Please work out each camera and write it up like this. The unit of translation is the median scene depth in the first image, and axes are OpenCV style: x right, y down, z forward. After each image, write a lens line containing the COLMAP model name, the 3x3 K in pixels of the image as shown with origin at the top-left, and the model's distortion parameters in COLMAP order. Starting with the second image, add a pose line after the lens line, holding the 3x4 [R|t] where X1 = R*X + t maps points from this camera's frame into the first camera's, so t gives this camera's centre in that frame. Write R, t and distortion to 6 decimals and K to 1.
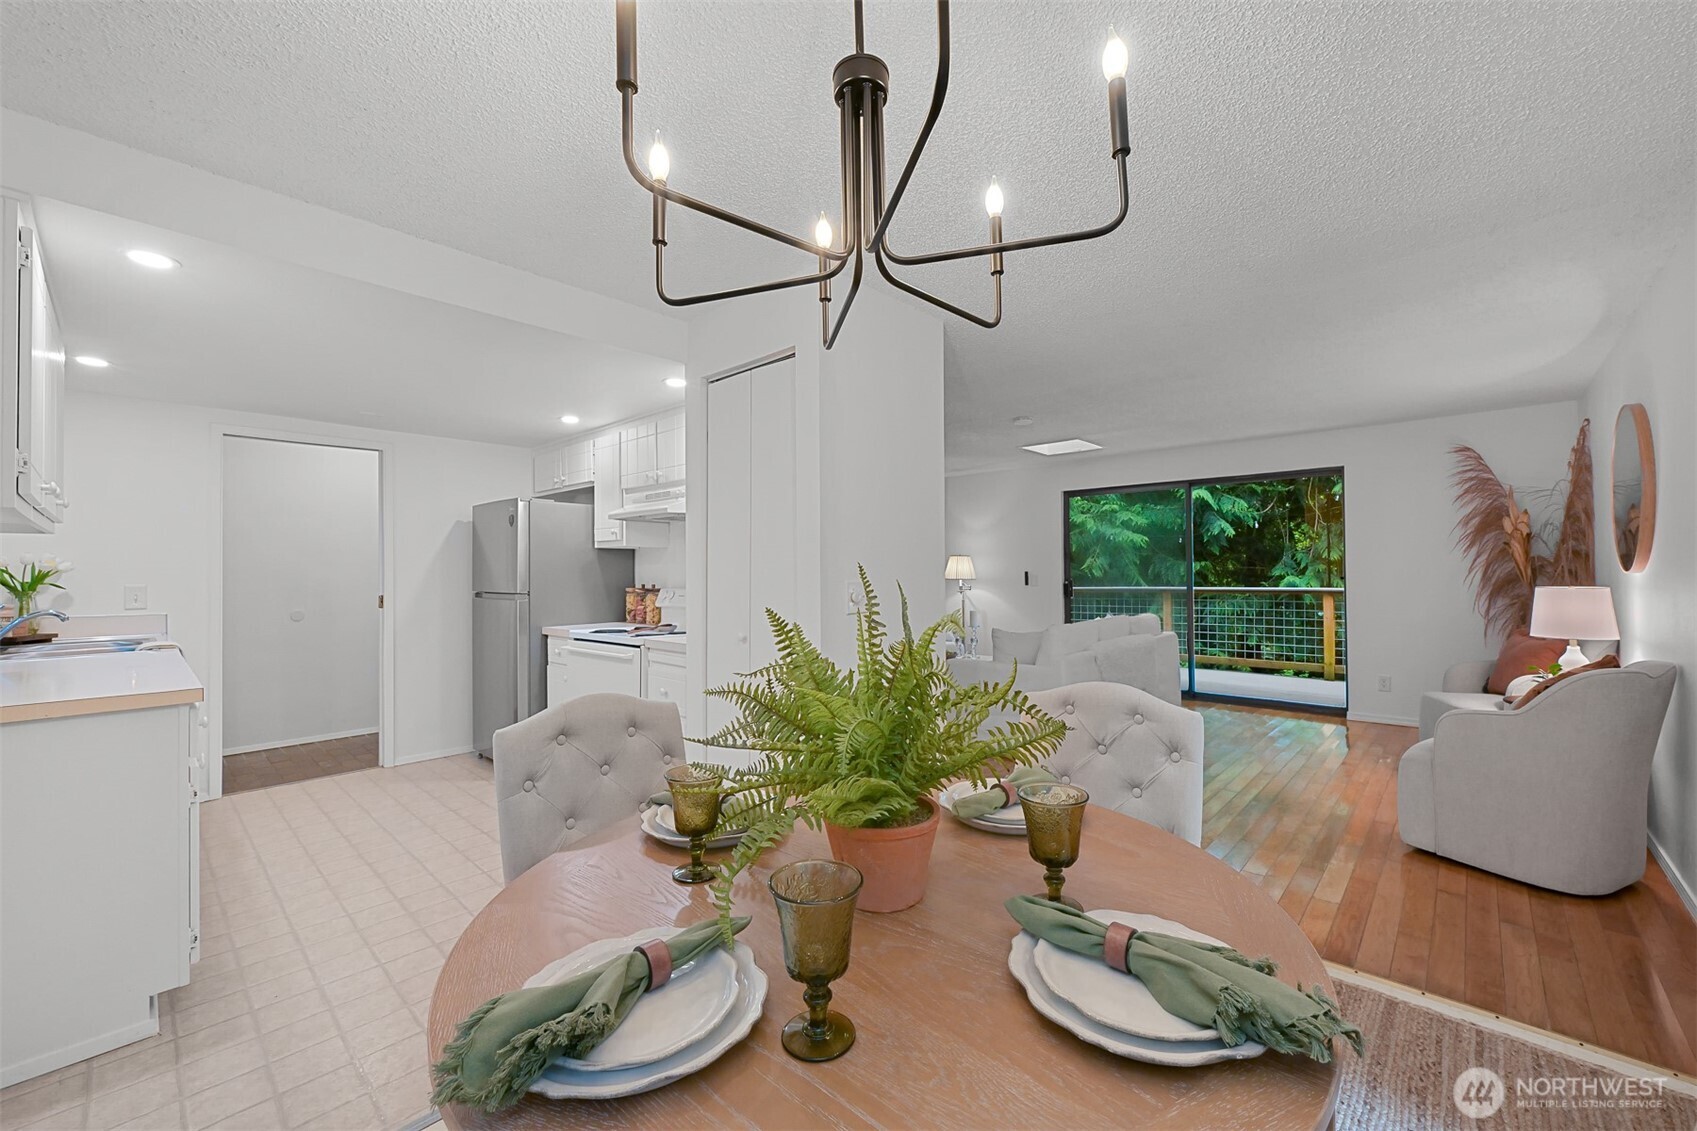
lens RADIAL K [[671.1, 0, 848.5], [0, 671.1, 565.5], [0, 0, 1]] dist [-0.001167, 0.000047]
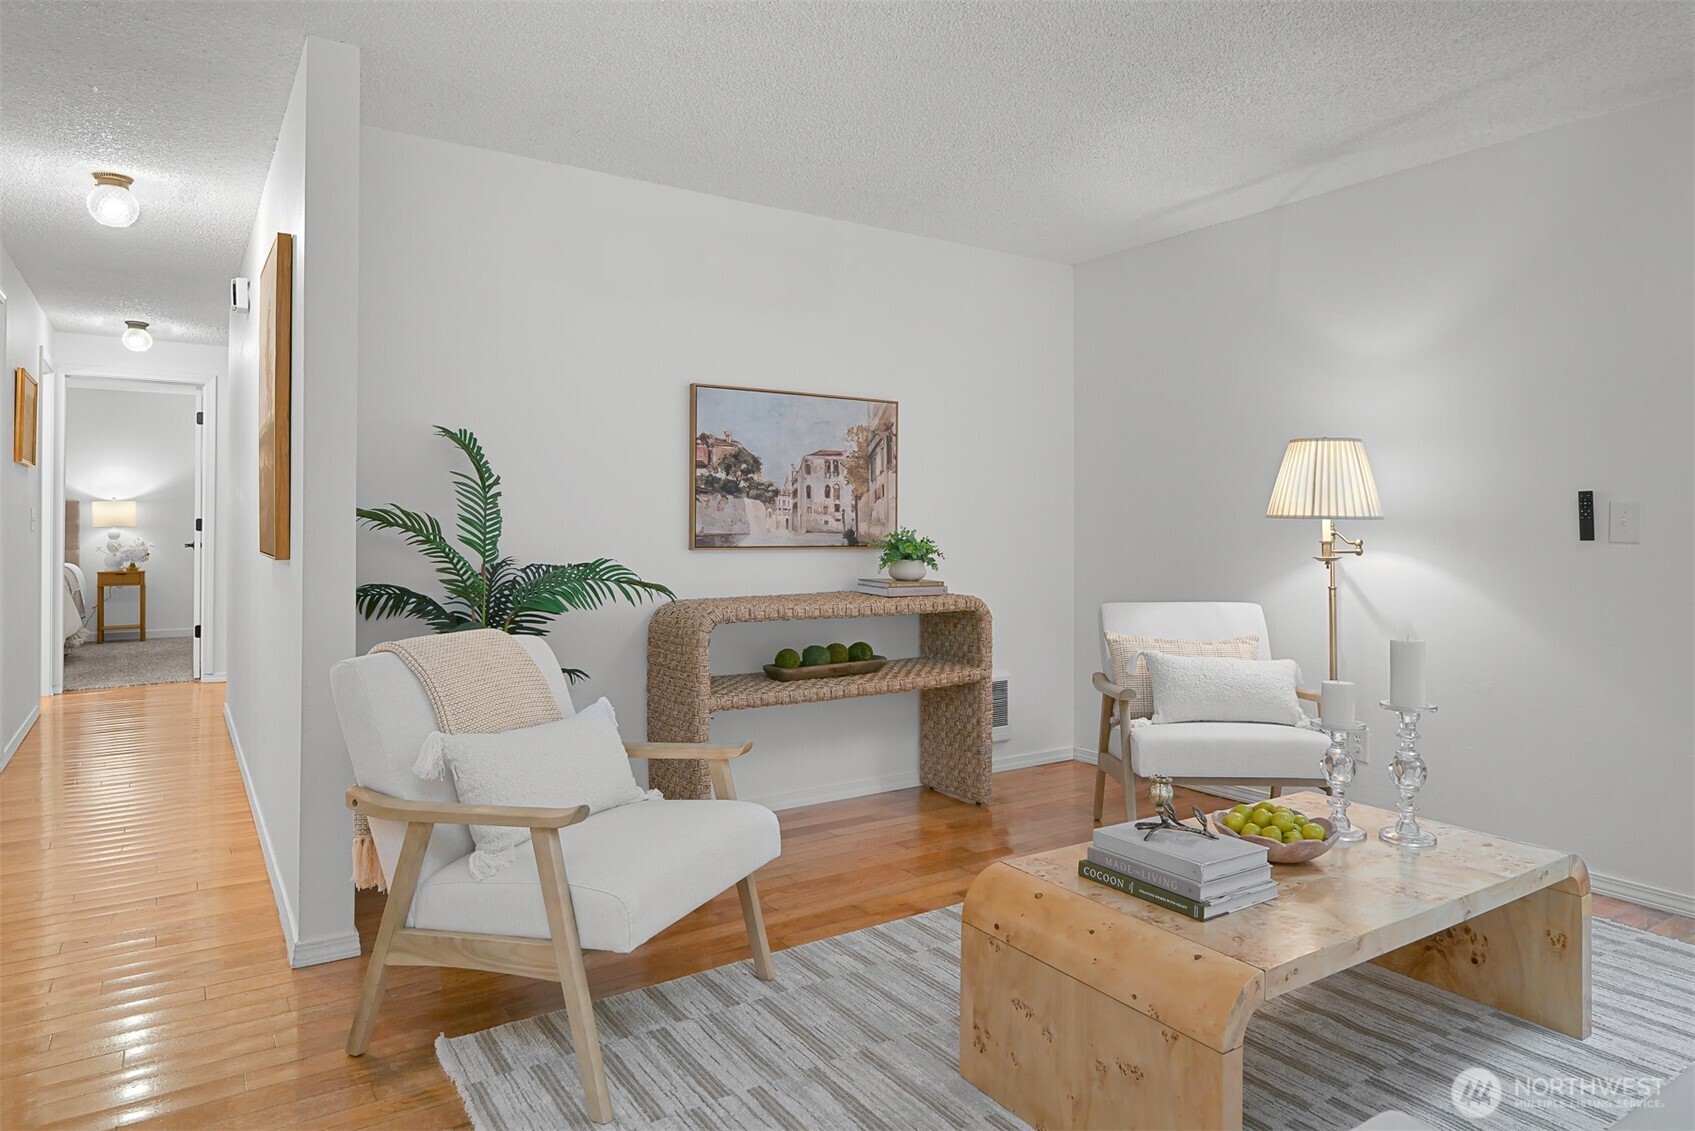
lens RADIAL K [[1020.5, 0, 854.9], [0, 1020.5, 521.2], [0, 0, 1]] dist [0.002532, 0.000365]
pose [[0.975228, 0.007094, -0.221090, 0.098884], [-0.005597, 0.999957, 0.007397, 0.030985], [0.221133, -0.005977, 0.975225, 0.803795]]
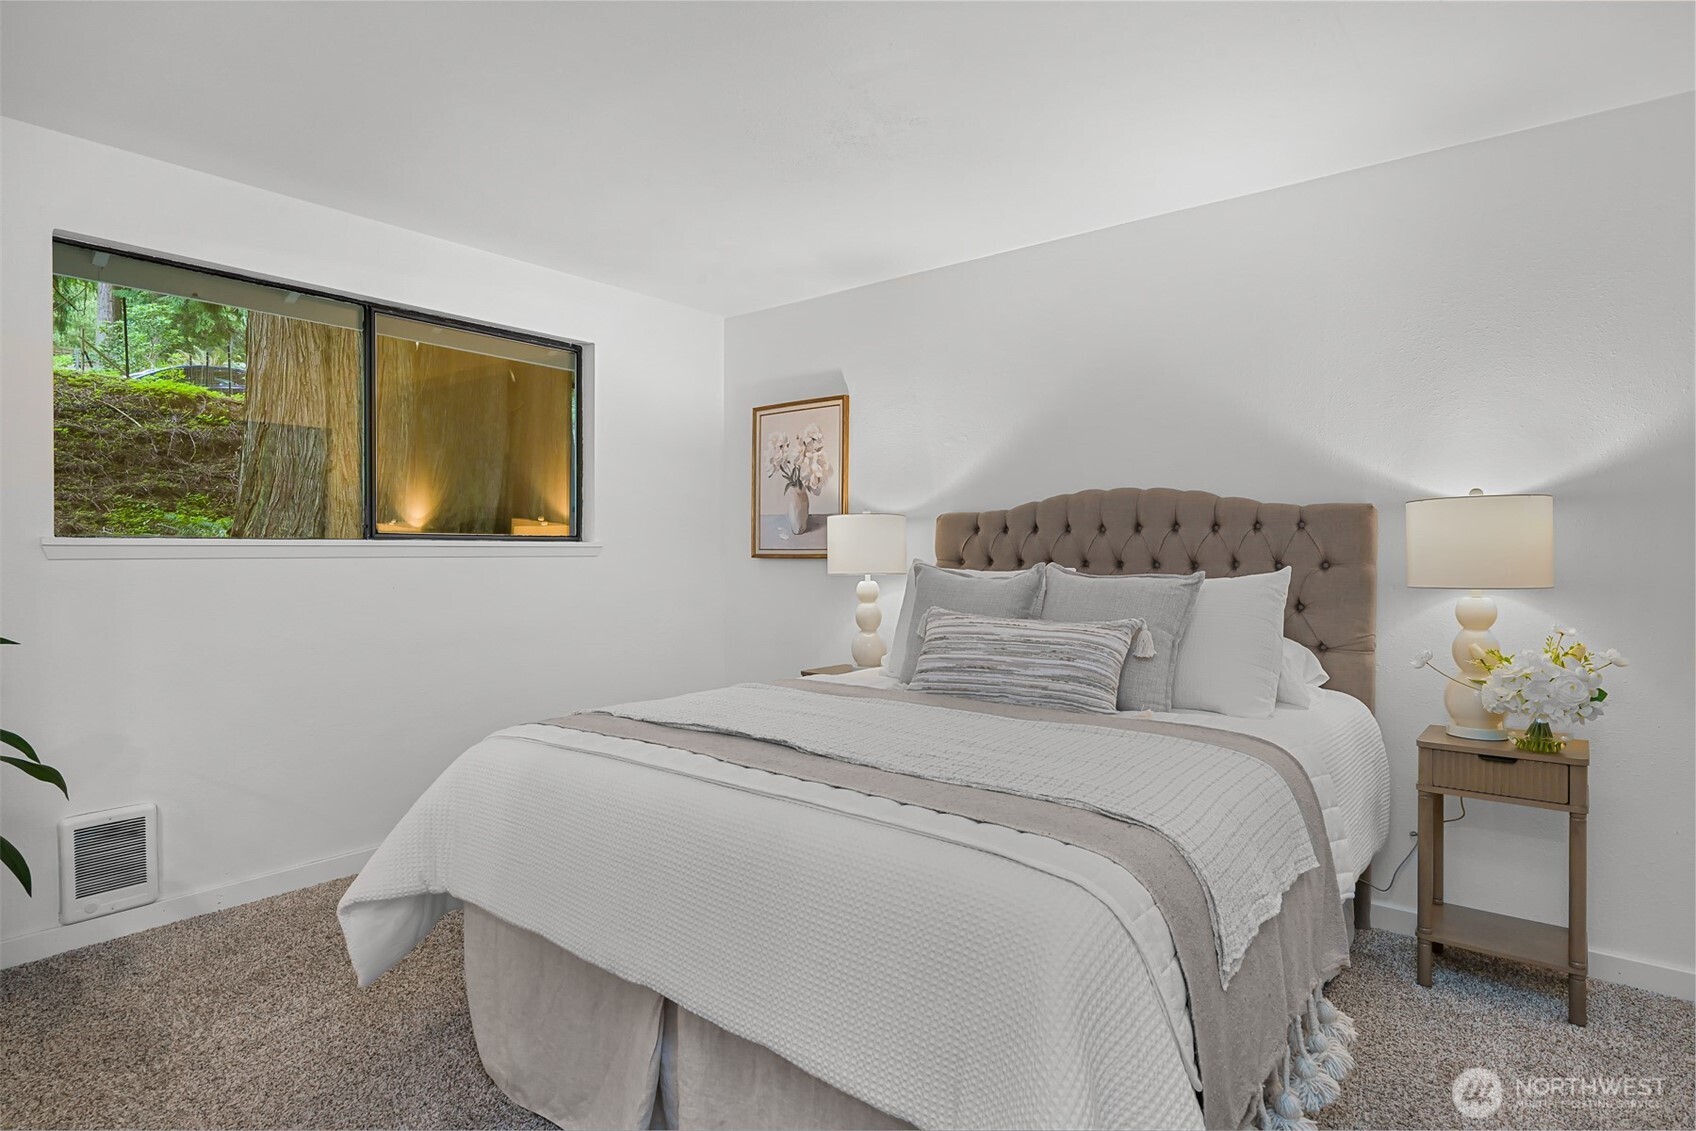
lens RADIAL K [[899.1, 0, 848.0], [0, 899.1, 565.5], [0, 0, 1]] dist [-0.000412, -0.000596]
pose [[0.075803, 0.016788, -0.996981, -1.323231], [0.009237, 0.999804, 0.017538, 0.040609], [0.997080, -0.010539, 0.075633, 2.082879]]
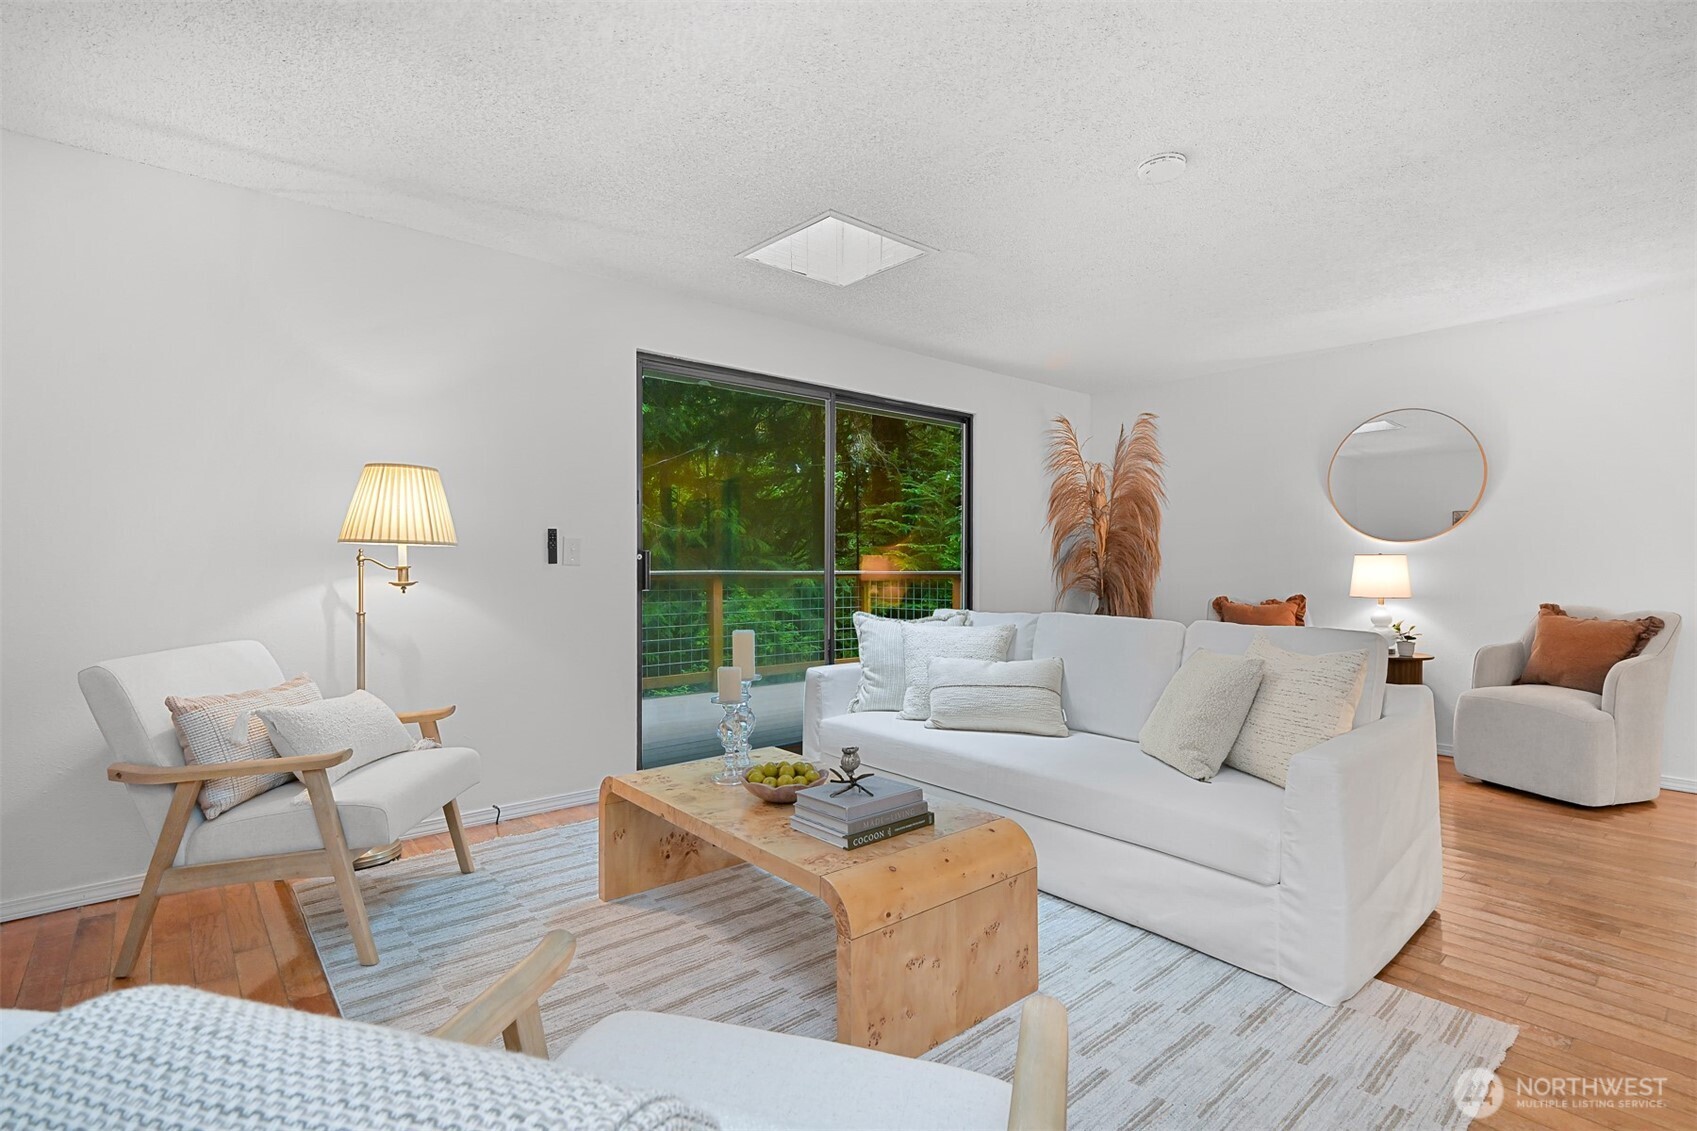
lens RADIAL K [[811.3, 0, 854.7], [0, 811.3, 610.1], [0, 0, 1]] dist [0.000596, -0.000026]
pose [[0.086590, -0.044386, 0.995255, -0.284823], [-0.012517, 0.998880, 0.045636, 0.050001], [-0.996165, -0.016409, 0.085937, 1.209676]]
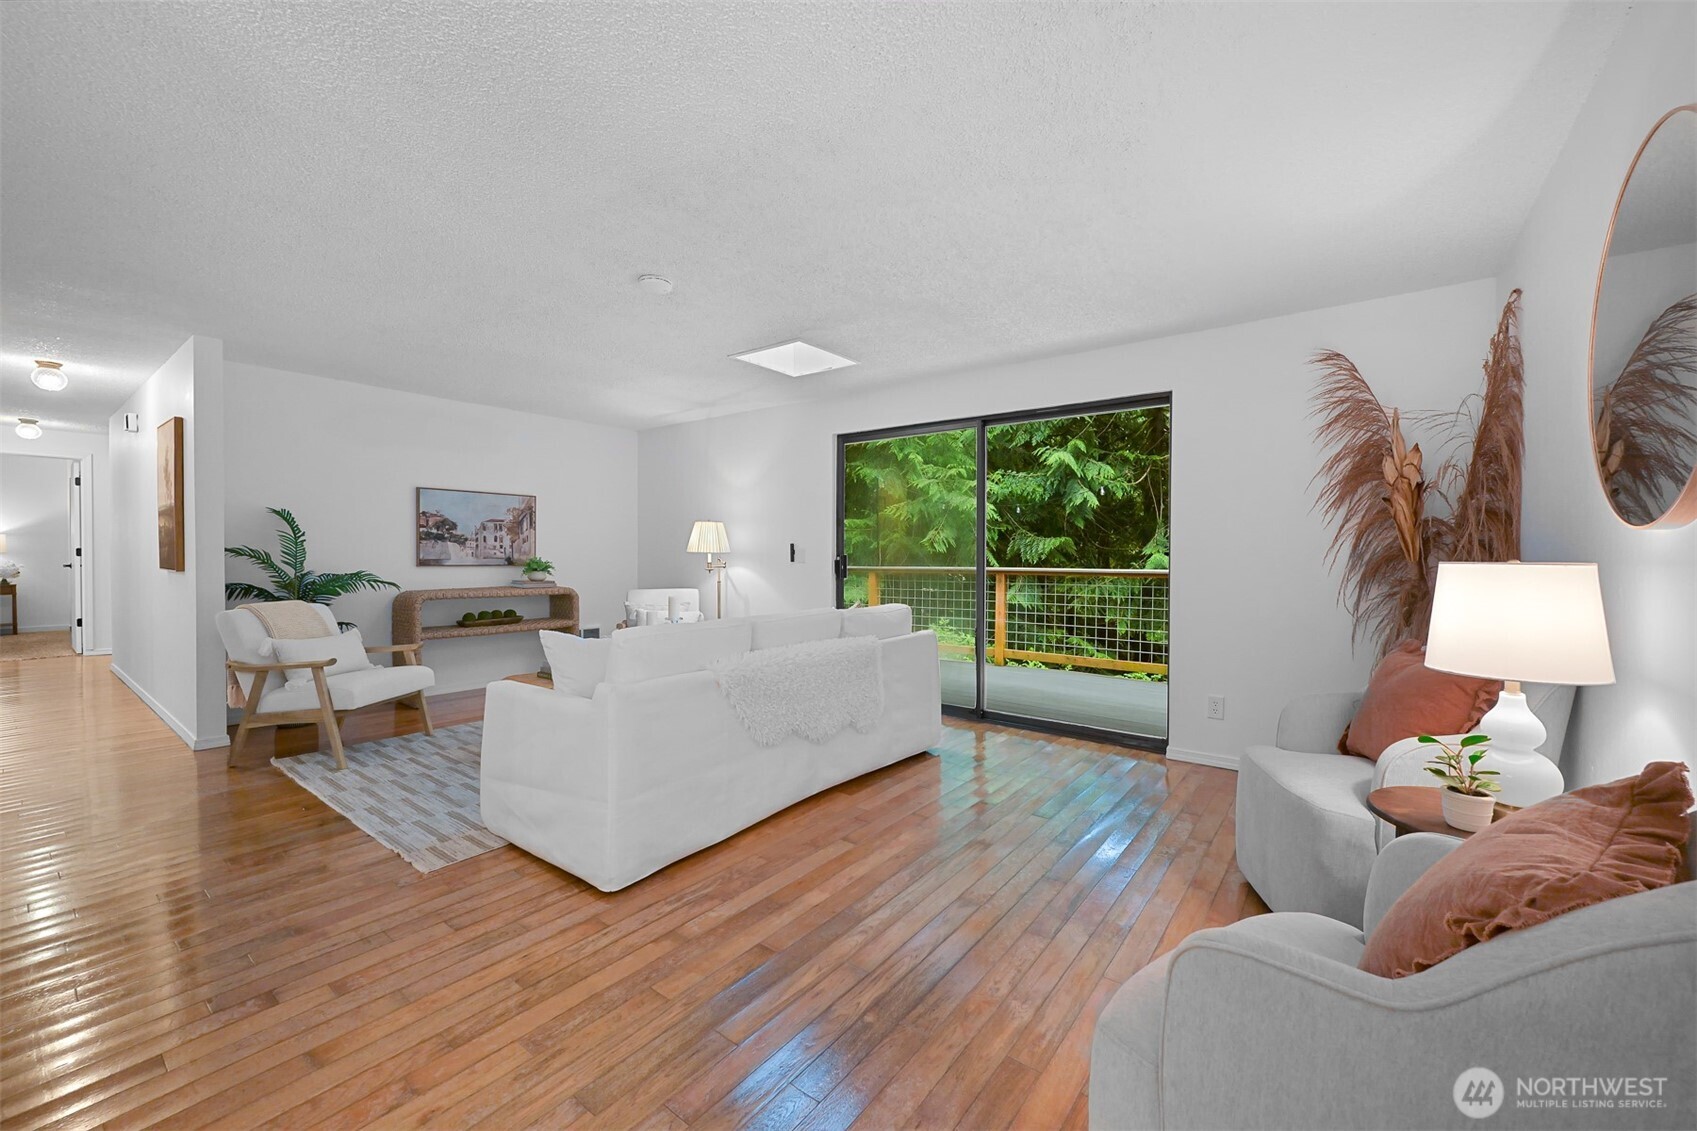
lens RADIAL K [[671.1, 0, 848.5], [0, 671.1, 565.5], [0, 0, 1]] dist [-0.001167, 0.000047]
pose [[0.995143, 0.009624, 0.097969, 0.390943], [-0.012521, 0.999501, 0.028998, 0.017328], [-0.097641, -0.030084, 0.994767, 0.394560]]
